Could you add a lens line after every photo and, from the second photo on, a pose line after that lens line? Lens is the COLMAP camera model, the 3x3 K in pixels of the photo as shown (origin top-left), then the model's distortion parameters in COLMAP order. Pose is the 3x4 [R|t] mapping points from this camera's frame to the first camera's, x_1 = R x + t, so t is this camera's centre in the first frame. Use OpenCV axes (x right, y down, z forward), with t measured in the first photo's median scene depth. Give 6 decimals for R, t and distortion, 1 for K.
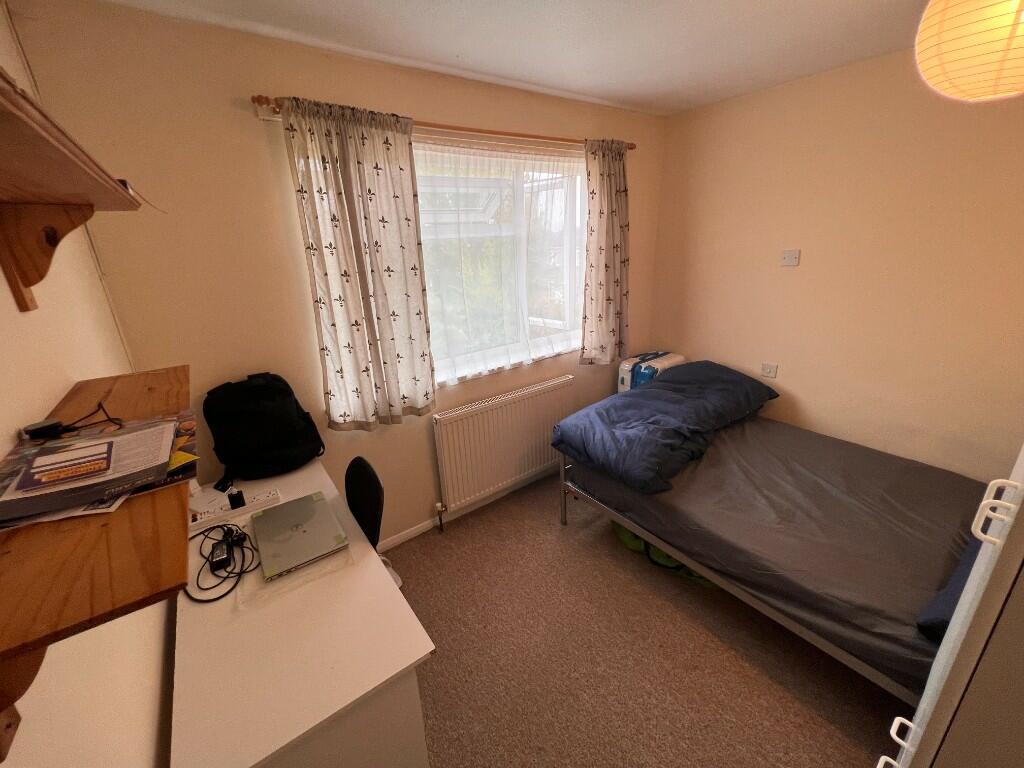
lens RADIAL K [[413.1, 0, 511.2], [0, 413.1, 383.9], [0, 0, 1]] dist [-0.001332, 0.001250]
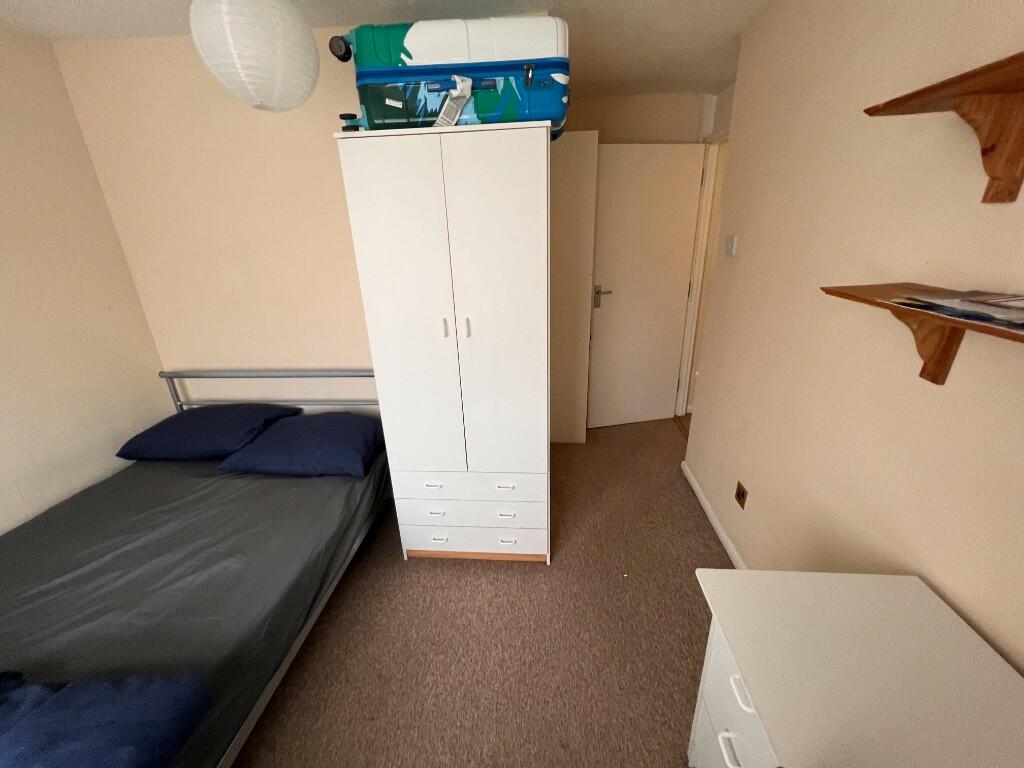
lens RADIAL K [[413.1, 0, 514.5], [0, 413.1, 383.6], [0, 0, 1]] dist [-0.001332, 0.001250]
pose [[-0.754146, -0.185150, 0.630067, -0.218715], [0.263239, 0.793751, 0.548329, -0.238723], [-0.601639, 0.579378, -0.549865, 0.845315]]
